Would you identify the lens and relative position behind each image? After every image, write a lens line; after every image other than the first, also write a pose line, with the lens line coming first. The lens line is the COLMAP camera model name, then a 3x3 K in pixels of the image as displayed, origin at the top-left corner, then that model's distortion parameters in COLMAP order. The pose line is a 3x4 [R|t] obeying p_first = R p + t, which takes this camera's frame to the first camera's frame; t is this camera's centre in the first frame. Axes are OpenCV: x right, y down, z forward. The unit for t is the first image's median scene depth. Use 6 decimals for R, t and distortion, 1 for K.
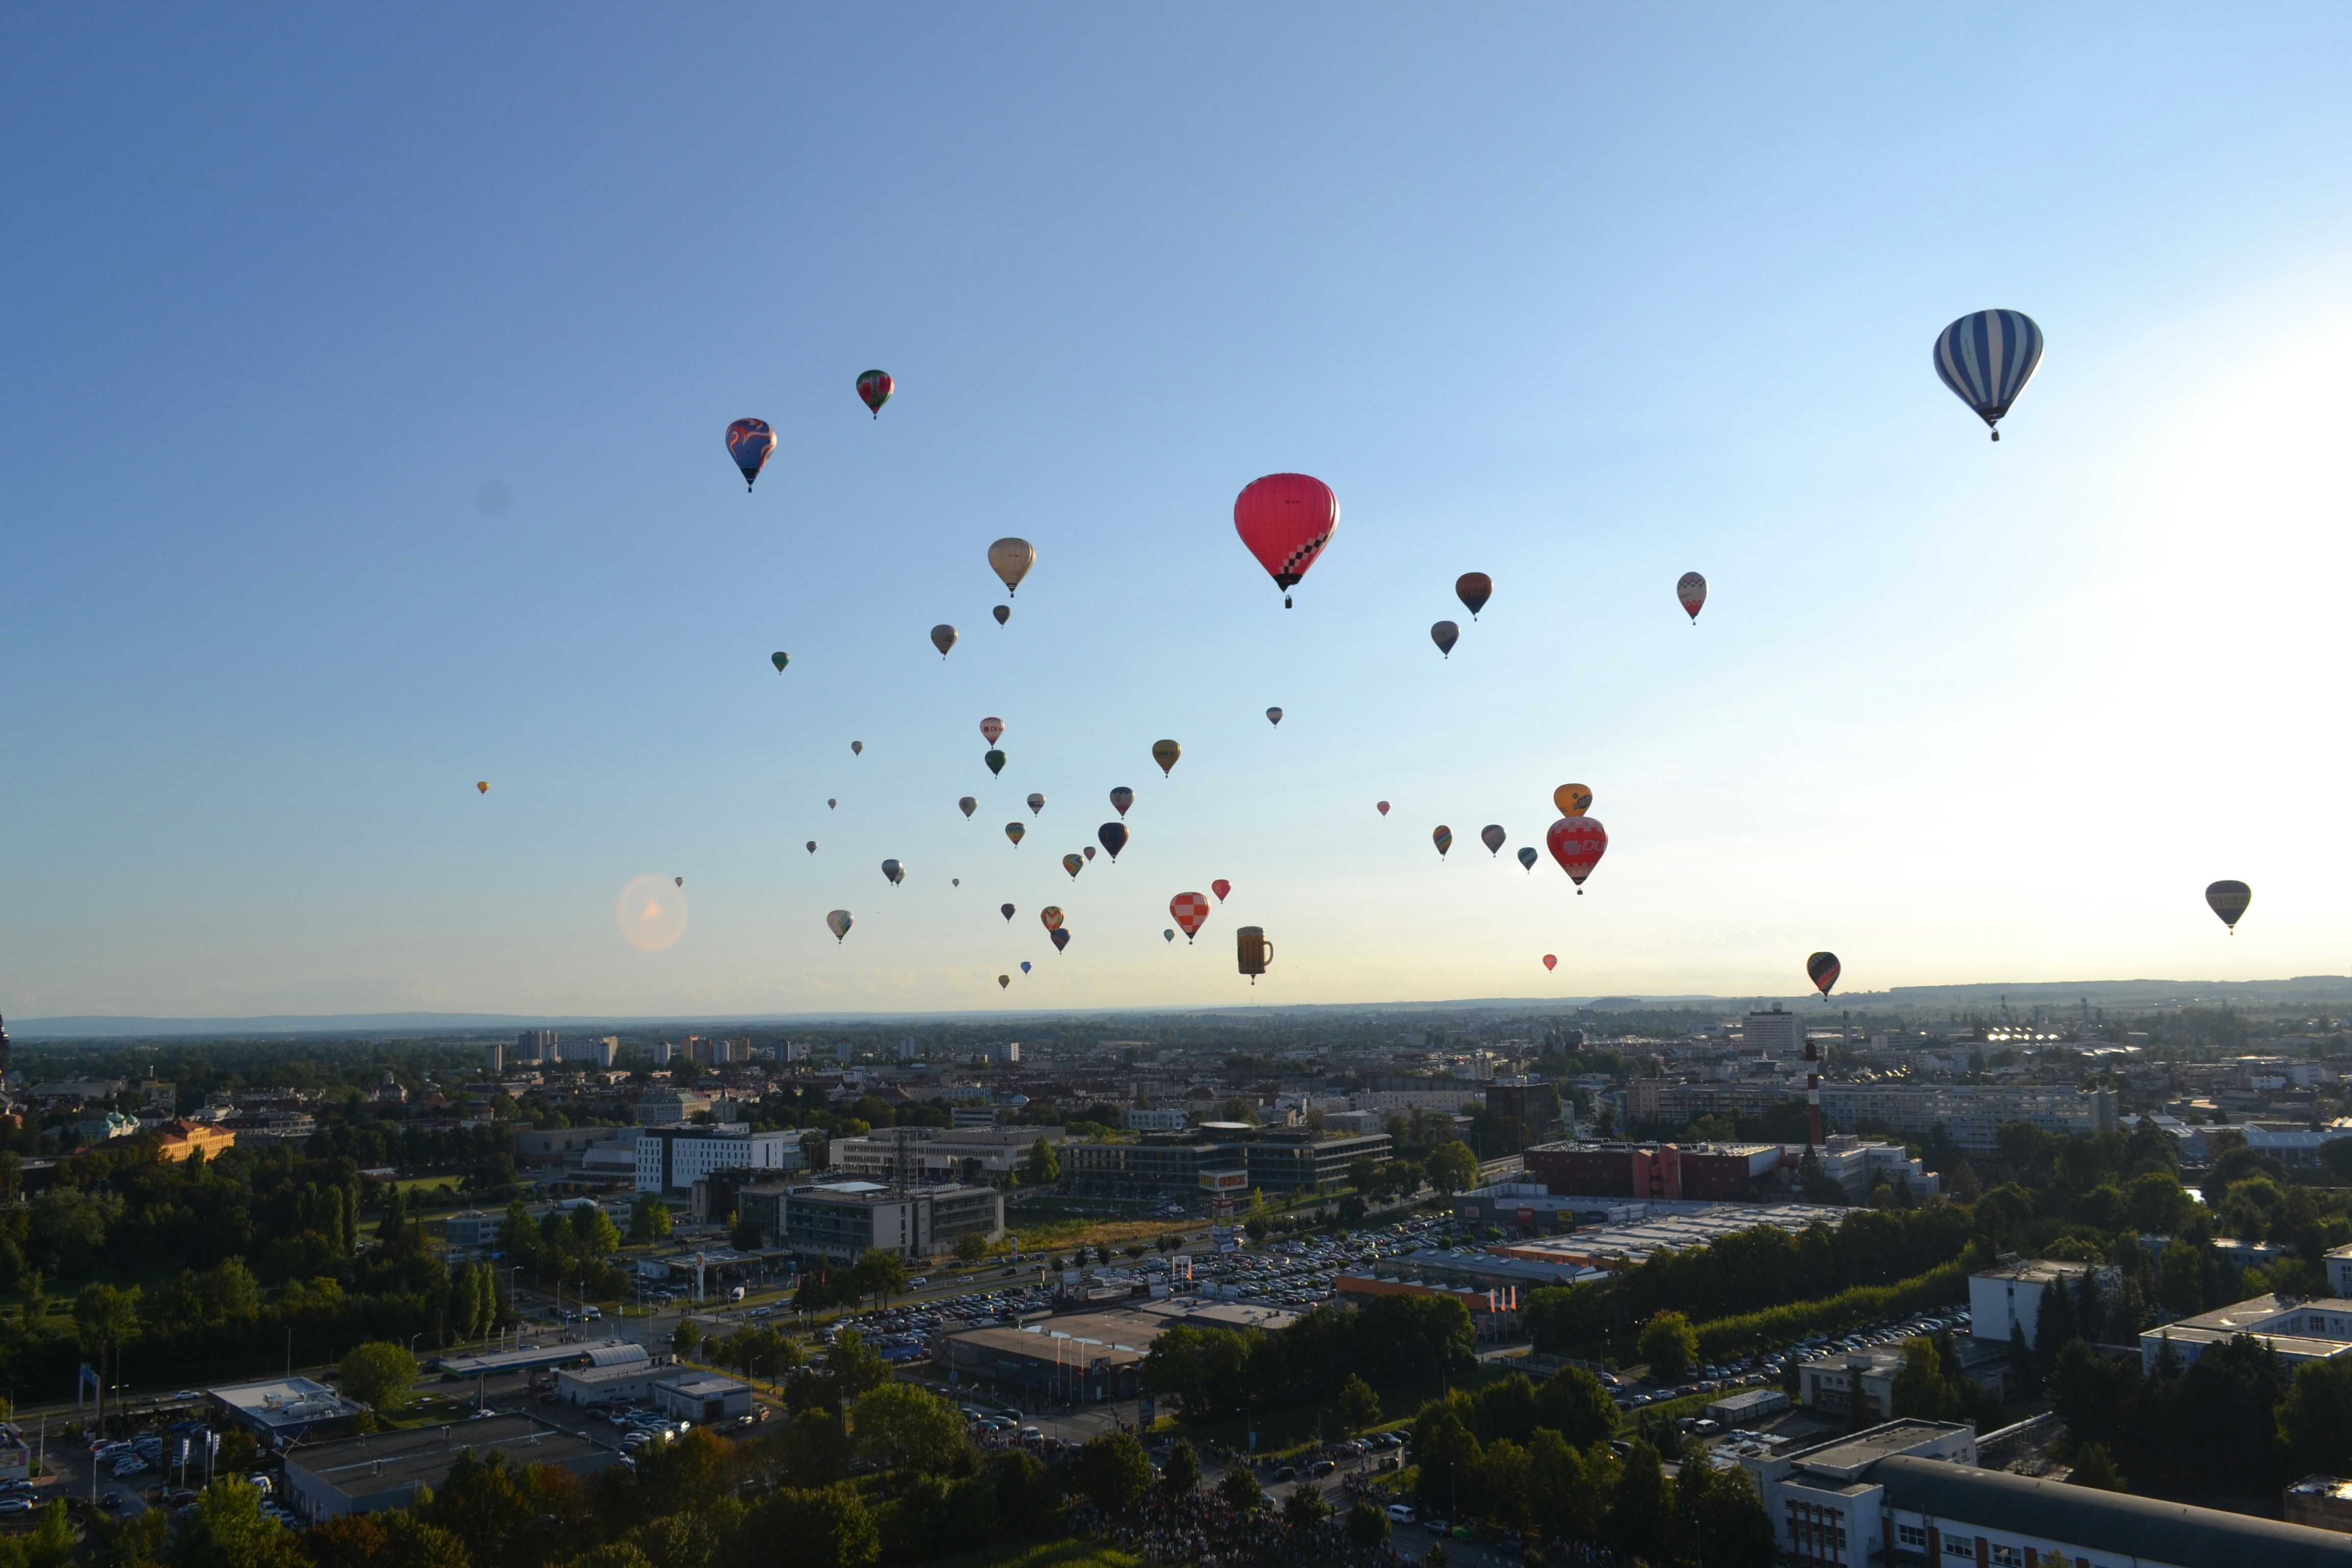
lens RADIAL K [[1864.8, 0, 1176.0], [0, 1864.8, 784.0], [0, 0, 1]] dist [-0.005360, -0.010323]
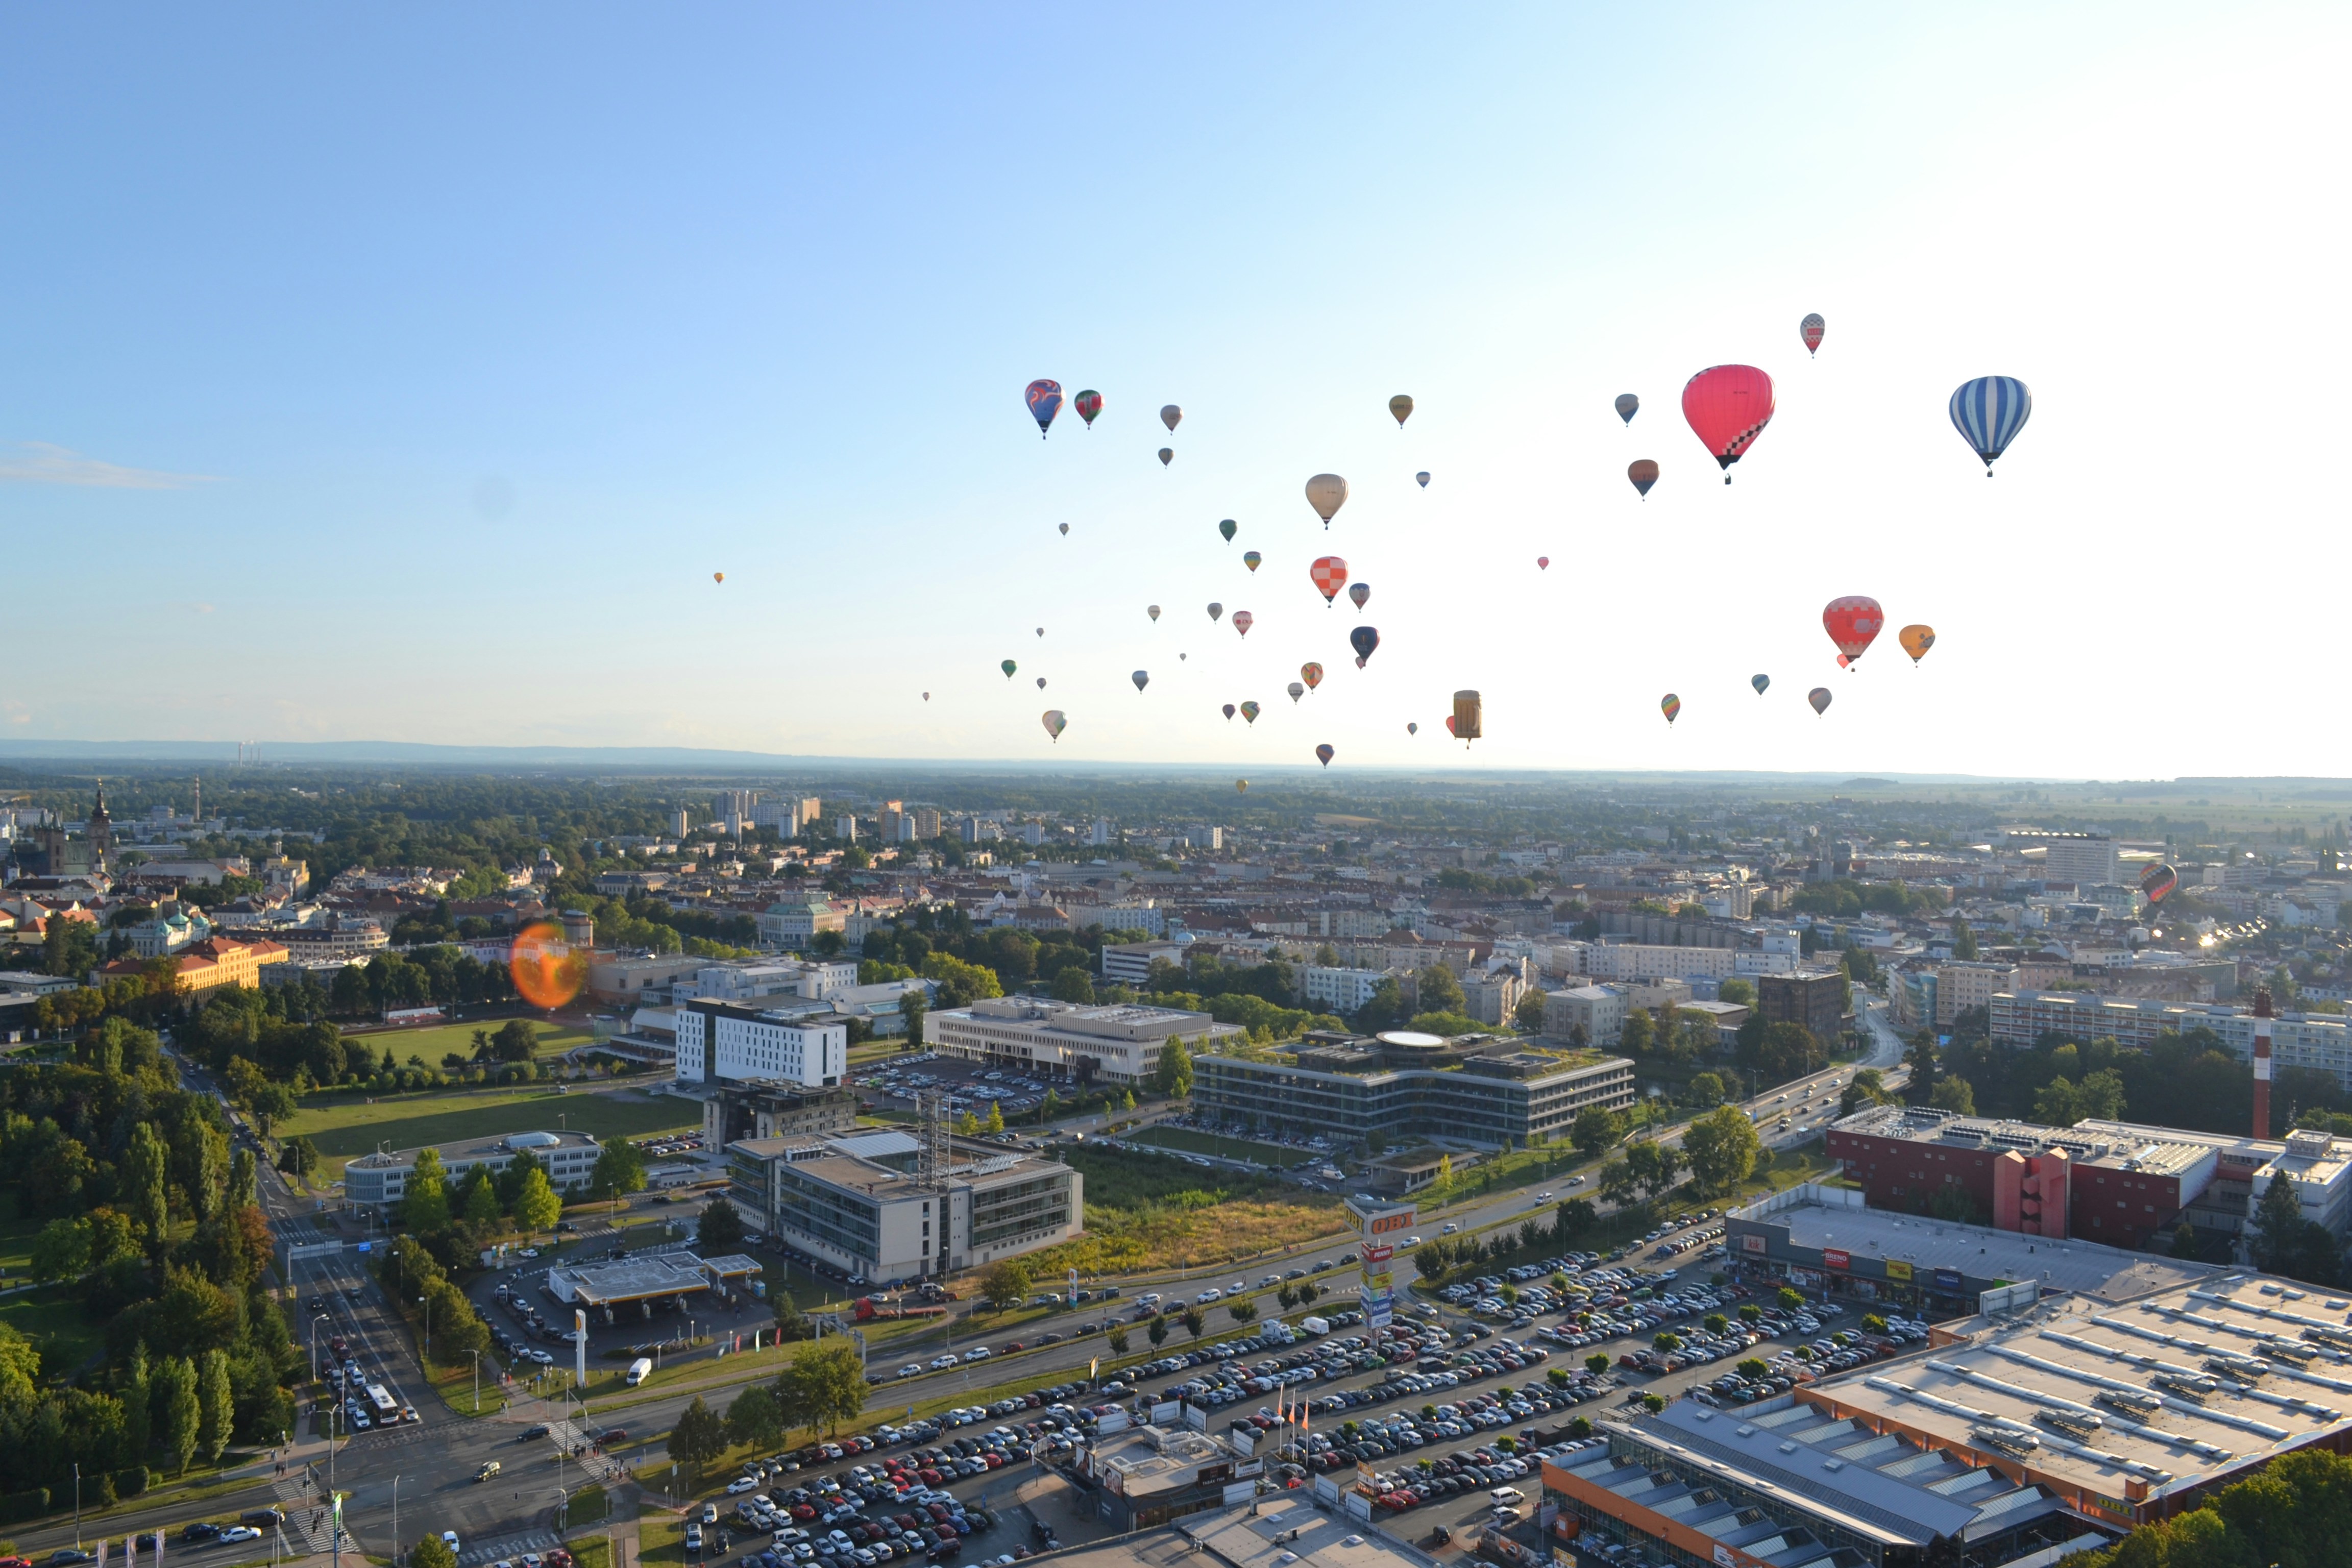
lens RADIAL K [[1864.8, 0, 1176.0], [0, 1864.8, 784.0], [0, 0, 1]] dist [-0.005360, -0.010323]
pose [[0.991795, 0.035280, -0.122876, 0.020570], [-0.018800, 0.990967, 0.132784, -0.018539], [0.126450, -0.129384, 0.983499, 0.250224]]
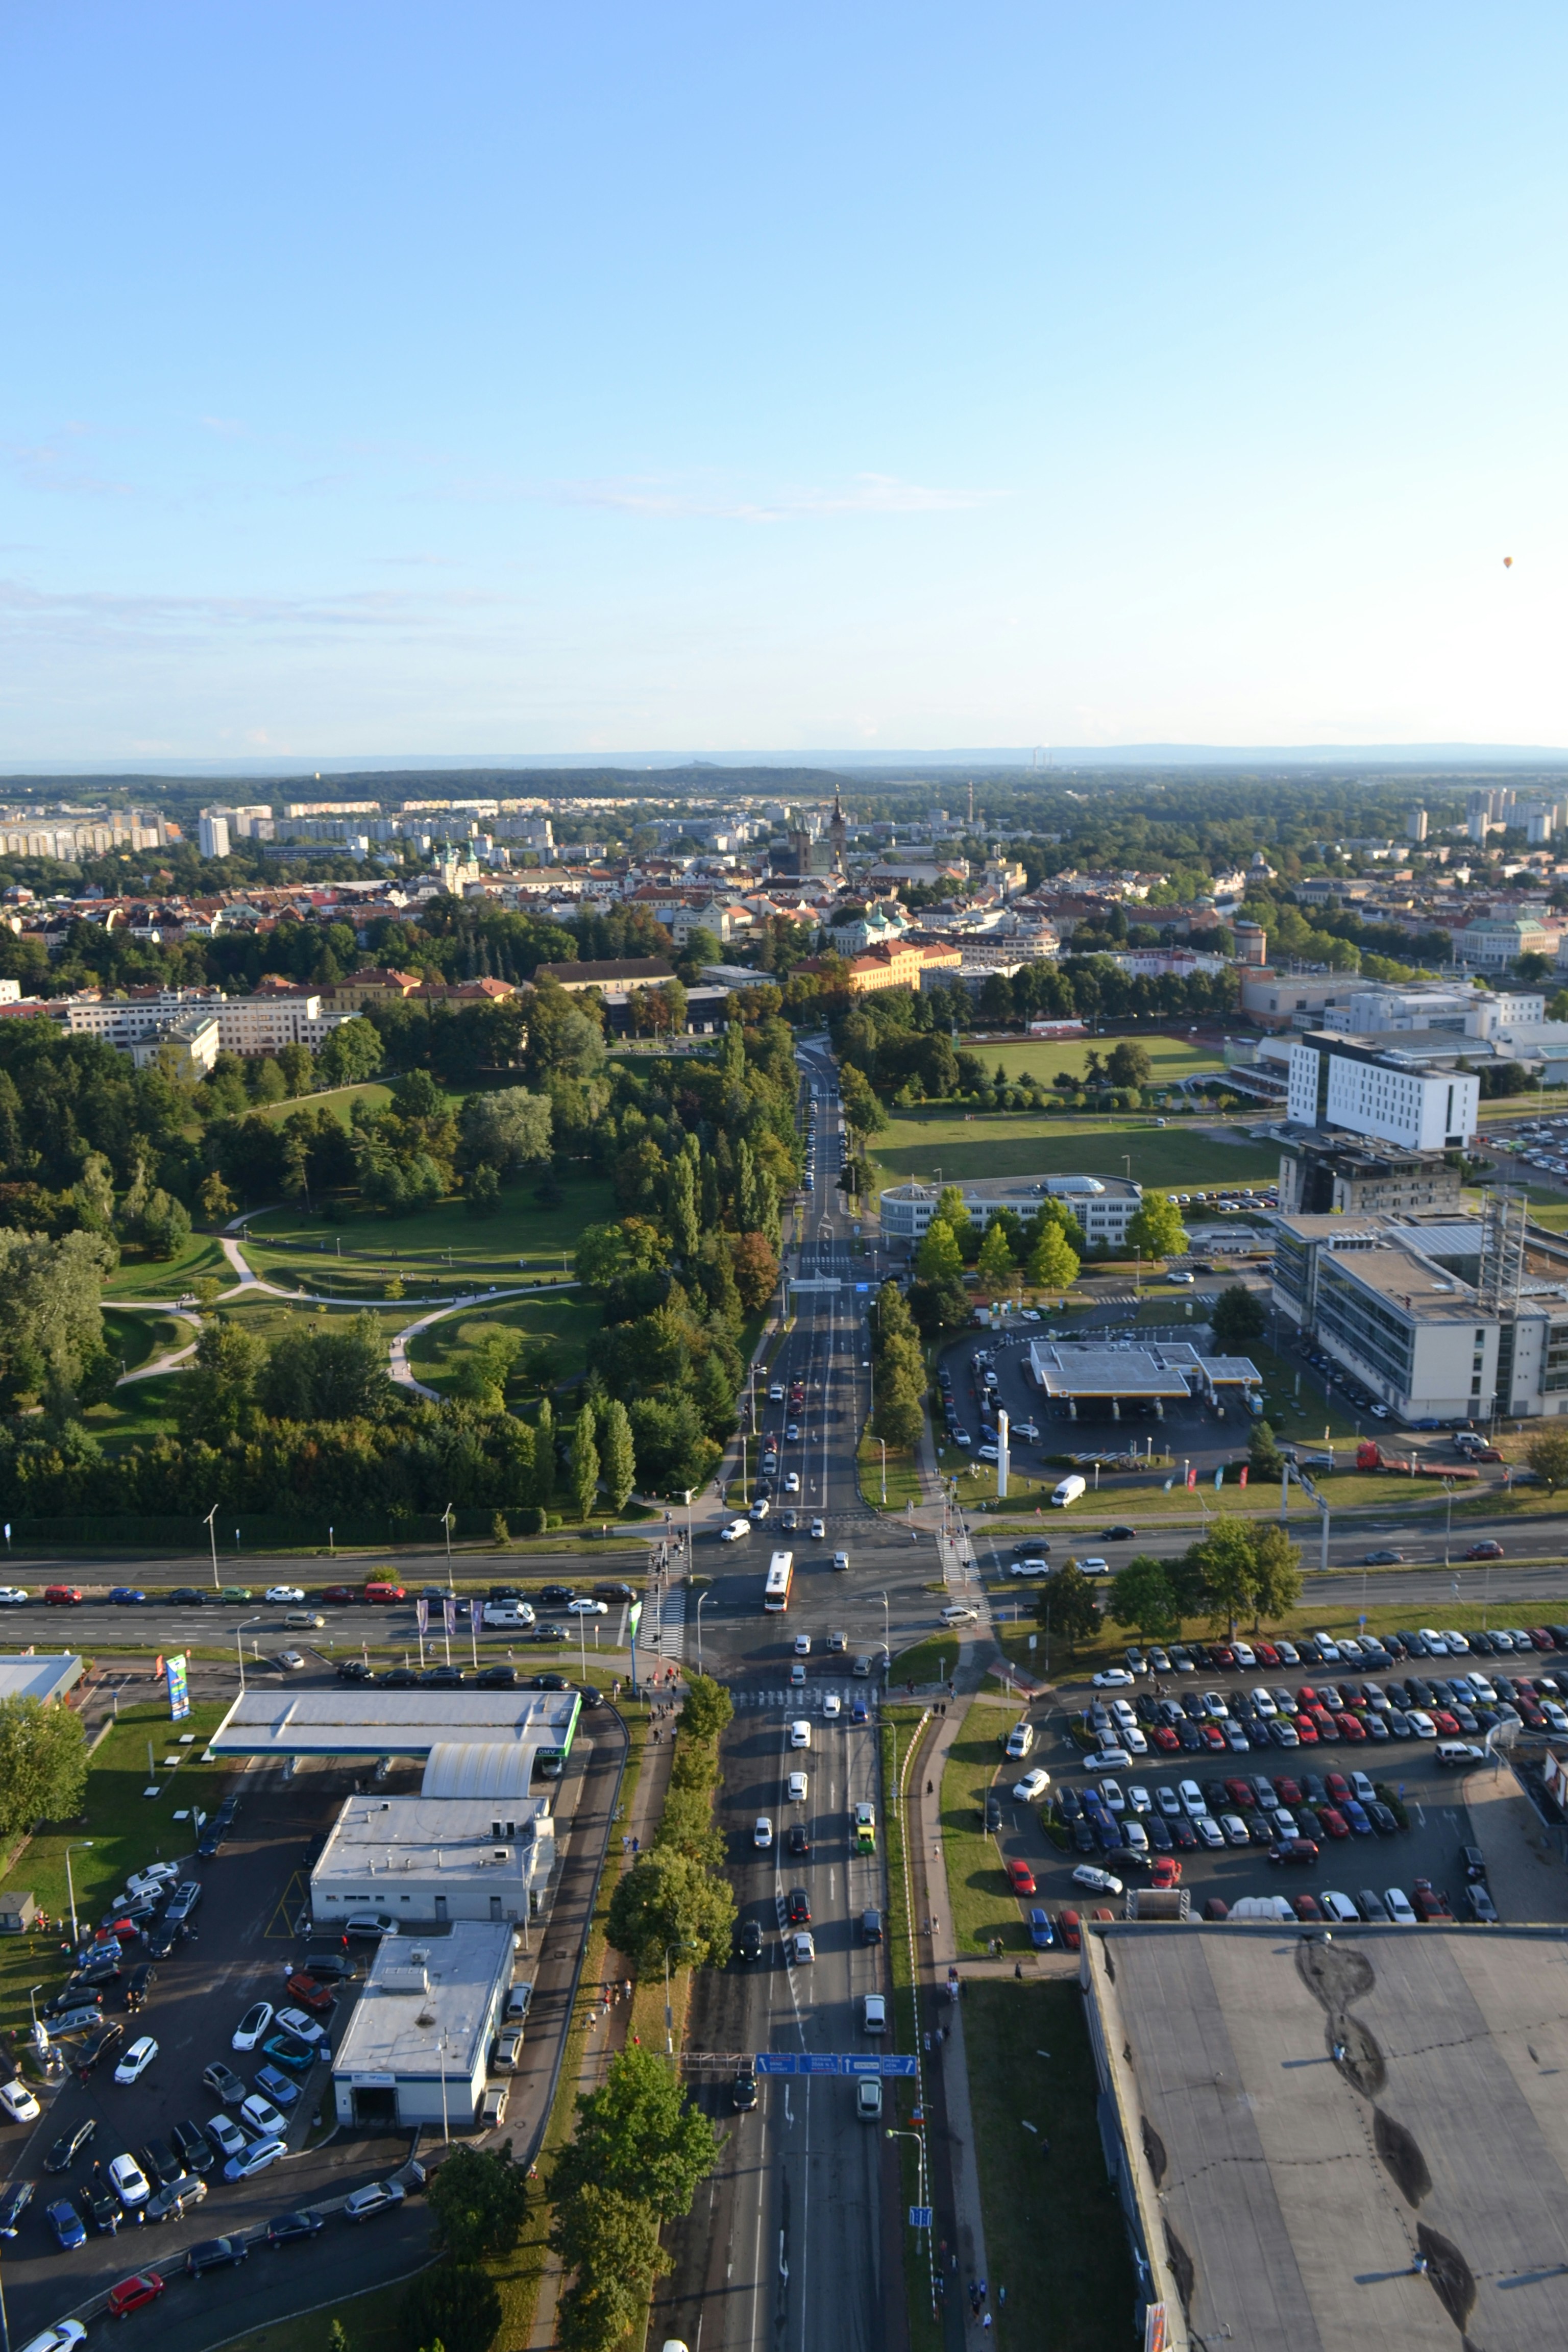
lens RADIAL K [[1864.8, 0, 784.0], [0, 1864.8, 1176.0], [0, 0, 1]] dist [-0.005360, -0.010323]
pose [[0.747725, 0.159157, -0.644653, 0.033825], [0.072905, 0.945302, 0.317945, -0.003516], [0.659995, -0.284734, 0.695222, 0.366026]]
